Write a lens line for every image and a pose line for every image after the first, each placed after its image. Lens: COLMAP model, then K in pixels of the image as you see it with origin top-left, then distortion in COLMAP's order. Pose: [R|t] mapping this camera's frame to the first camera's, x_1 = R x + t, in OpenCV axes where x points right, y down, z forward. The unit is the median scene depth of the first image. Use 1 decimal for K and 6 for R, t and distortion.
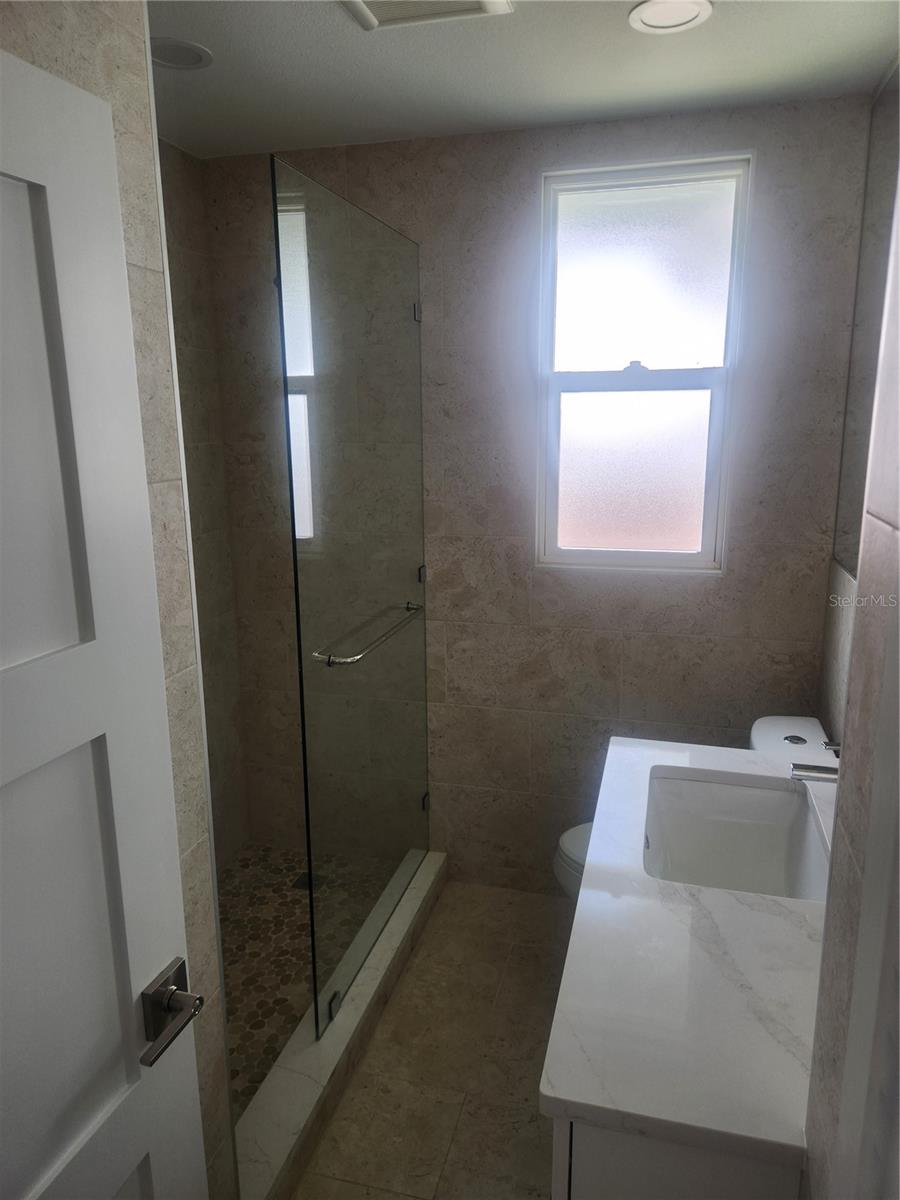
lens RADIAL K [[801.6, 0, 457.1], [0, 801.6, 602.2], [0, 0, 1]] dist [0.079346, -0.076540]
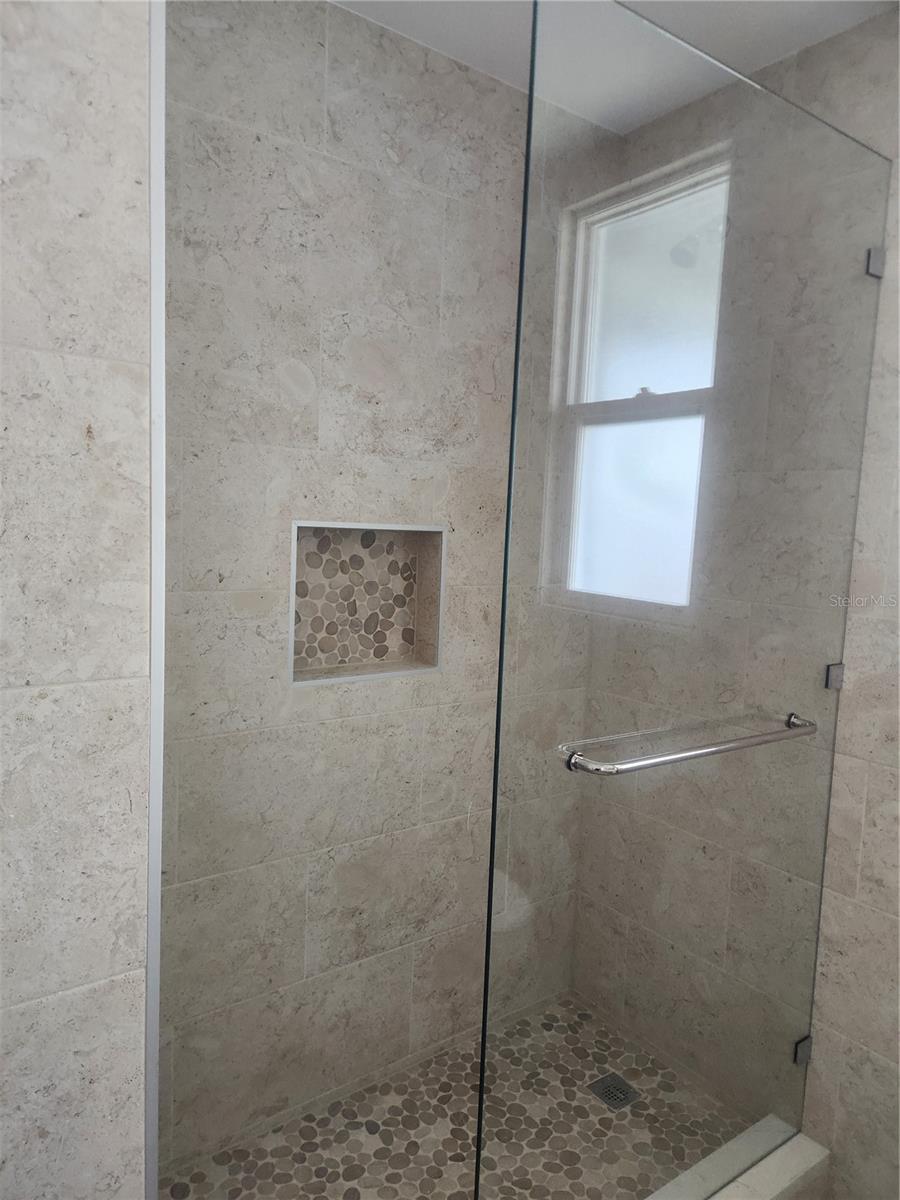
lens RADIAL K [[801.6, 0, 457.1], [0, 801.6, 602.2], [0, 0, 1]] dist [0.079346, -0.076540]
pose [[0.780647, 0.107868, -0.615593, 0.114047], [-0.192024, 0.978745, -0.072008, 0.010448], [0.594741, 0.174422, 0.784767, 0.332607]]
